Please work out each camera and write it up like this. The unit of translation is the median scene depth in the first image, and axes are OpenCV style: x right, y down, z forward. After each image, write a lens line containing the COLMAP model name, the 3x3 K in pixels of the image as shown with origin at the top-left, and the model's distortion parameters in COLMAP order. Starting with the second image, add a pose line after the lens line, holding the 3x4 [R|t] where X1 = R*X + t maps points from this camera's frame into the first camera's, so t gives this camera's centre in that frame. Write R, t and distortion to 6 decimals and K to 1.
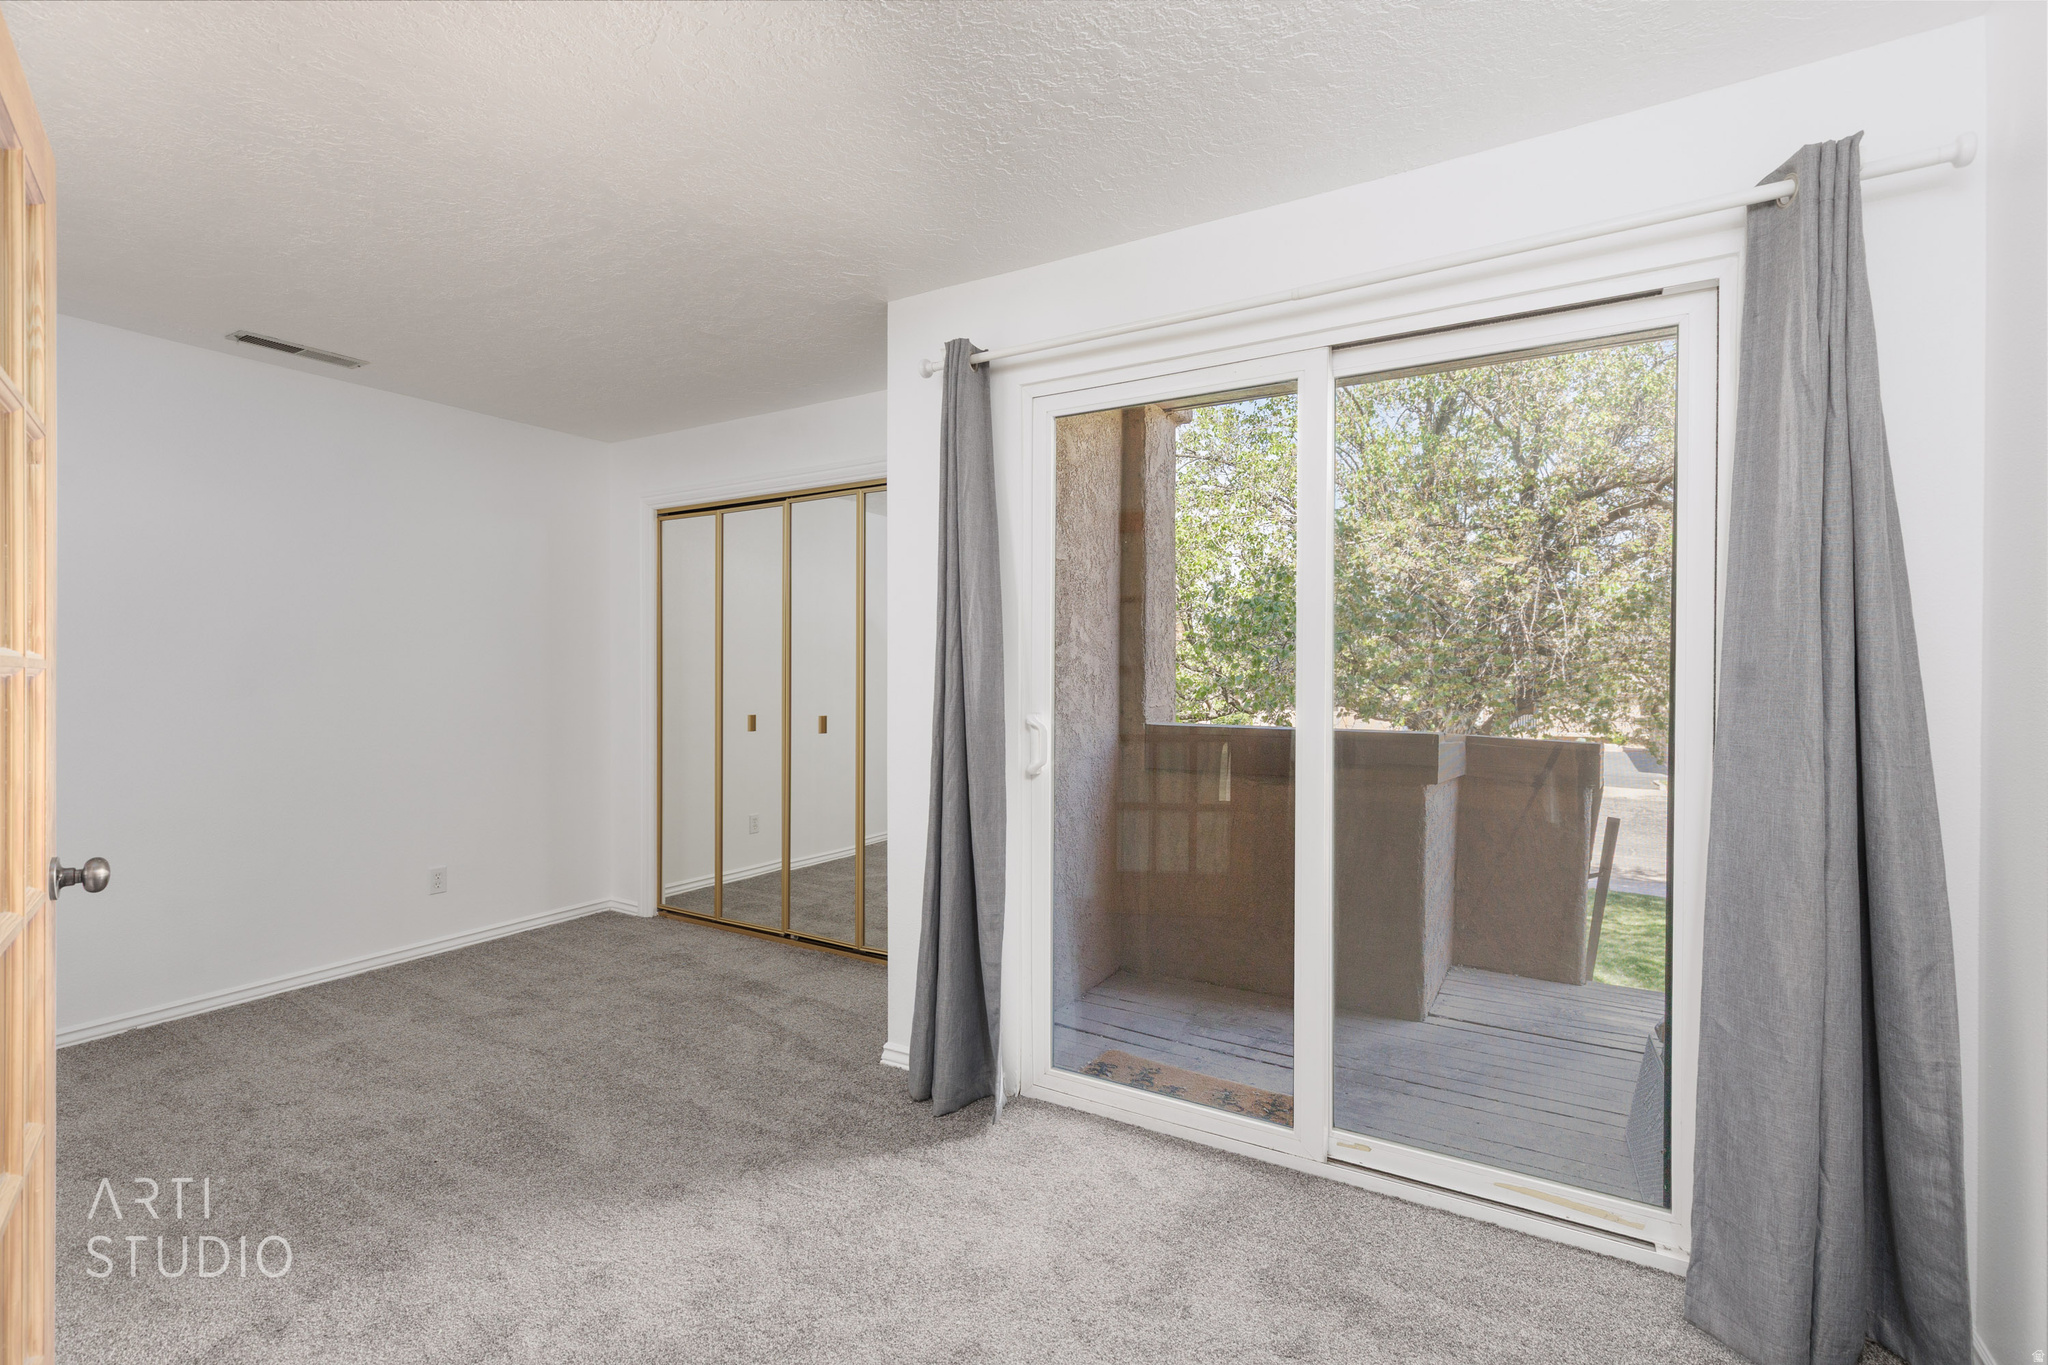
lens RADIAL K [[912.6, 0, 1032.0], [0, 912.6, 680.3], [0, 0, 1]] dist [0.014801, -0.004494]
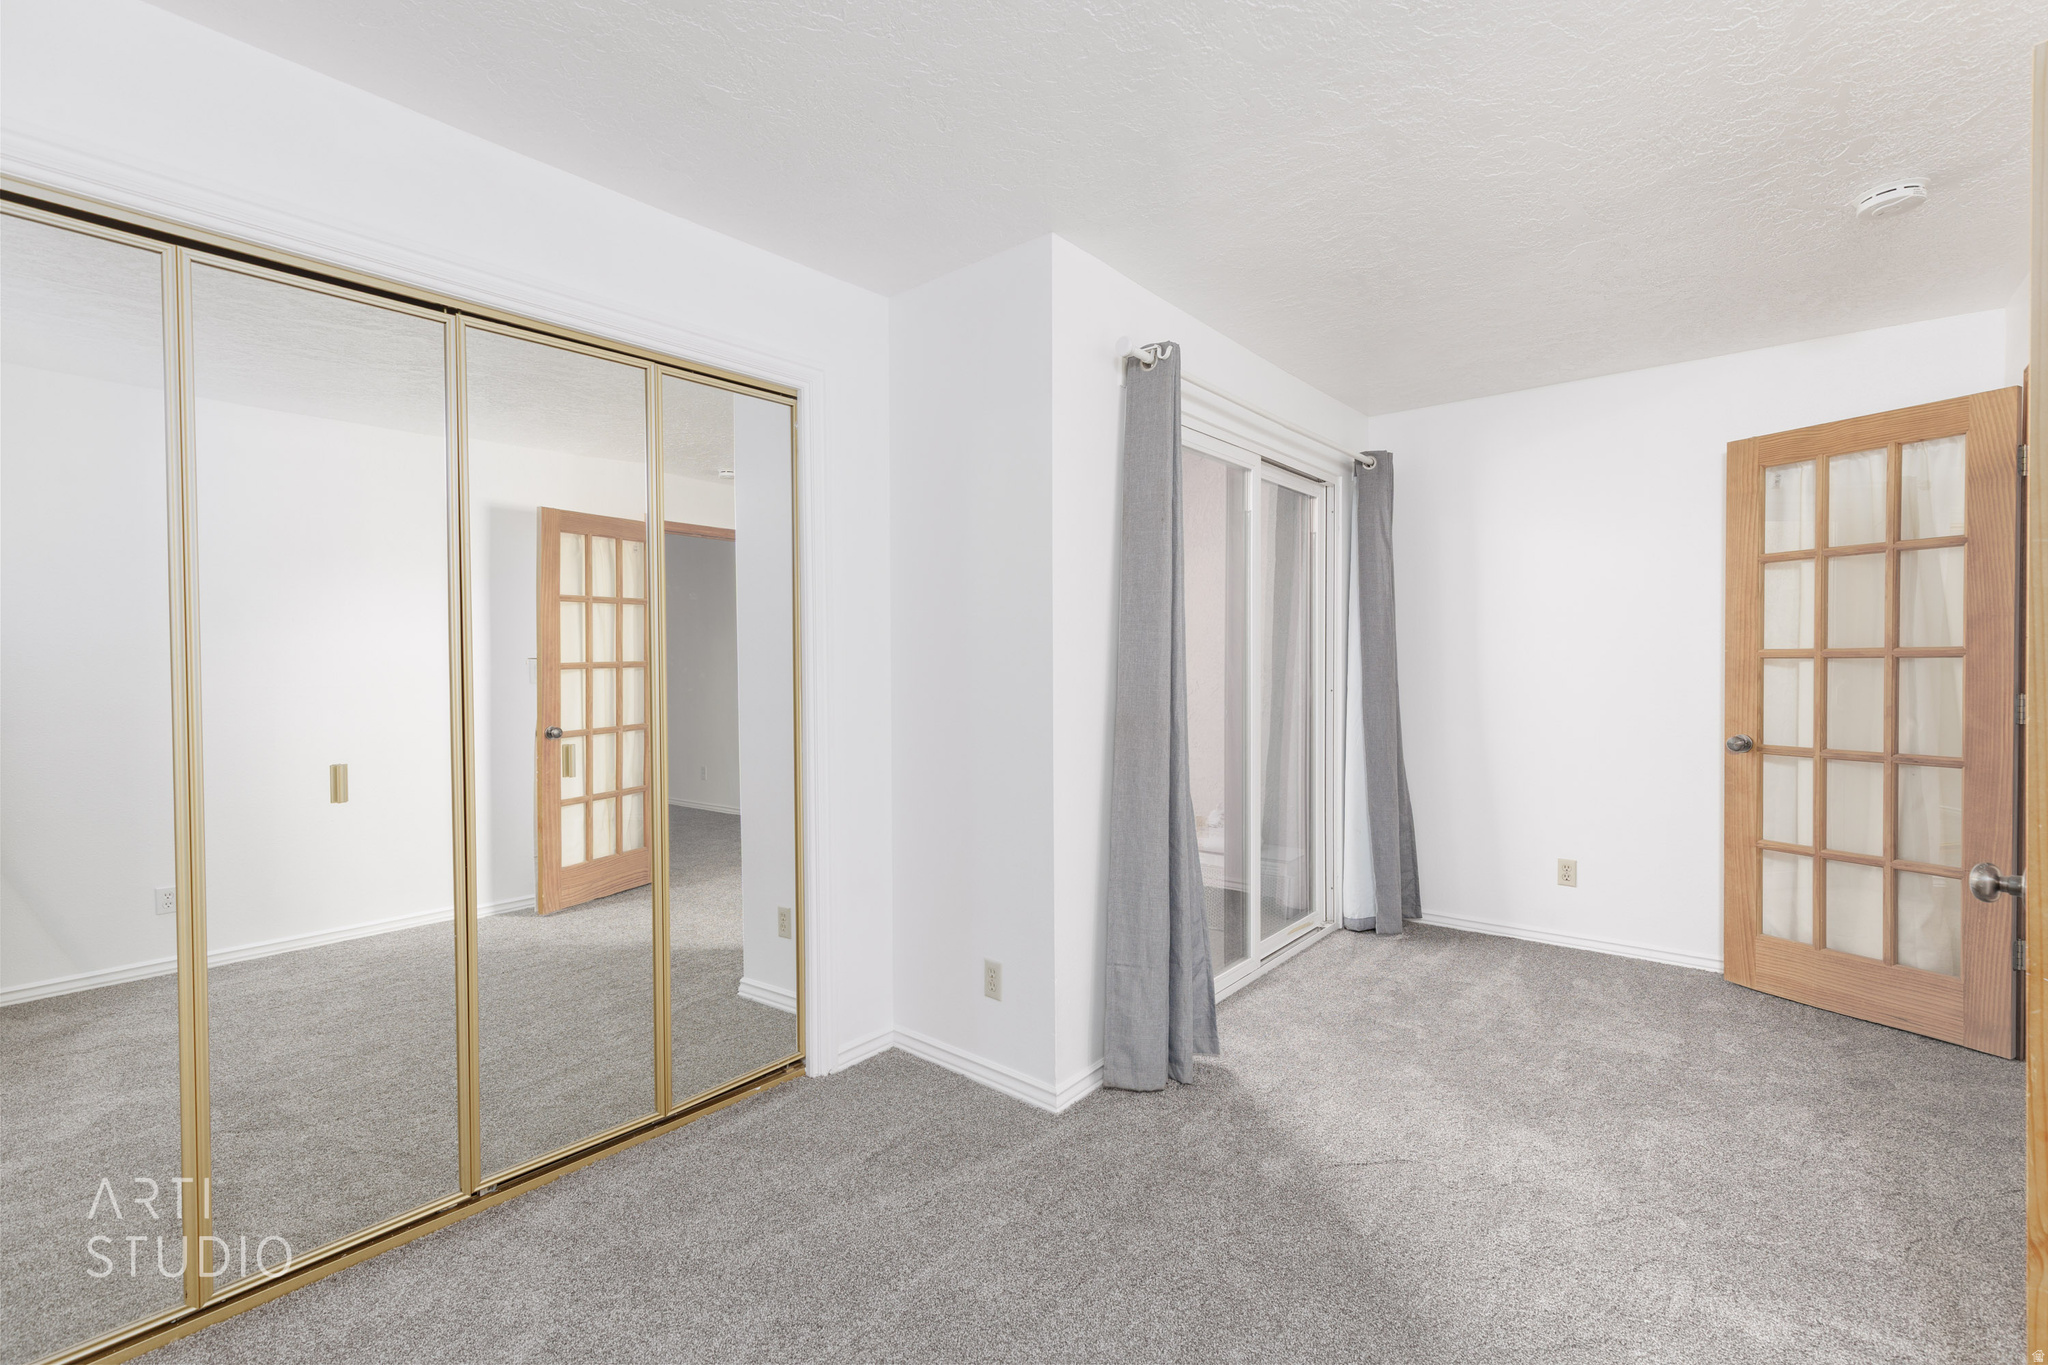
lens RADIAL K [[912.6, 0, 1032.0], [0, 912.6, 680.3], [0, 0, 1]] dist [0.014801, -0.004494]
pose [[0.159383, -0.021463, 0.986983, -0.825106], [0.017935, 0.999662, 0.018842, -0.007164], [-0.987054, 0.014698, 0.159714, 0.720062]]
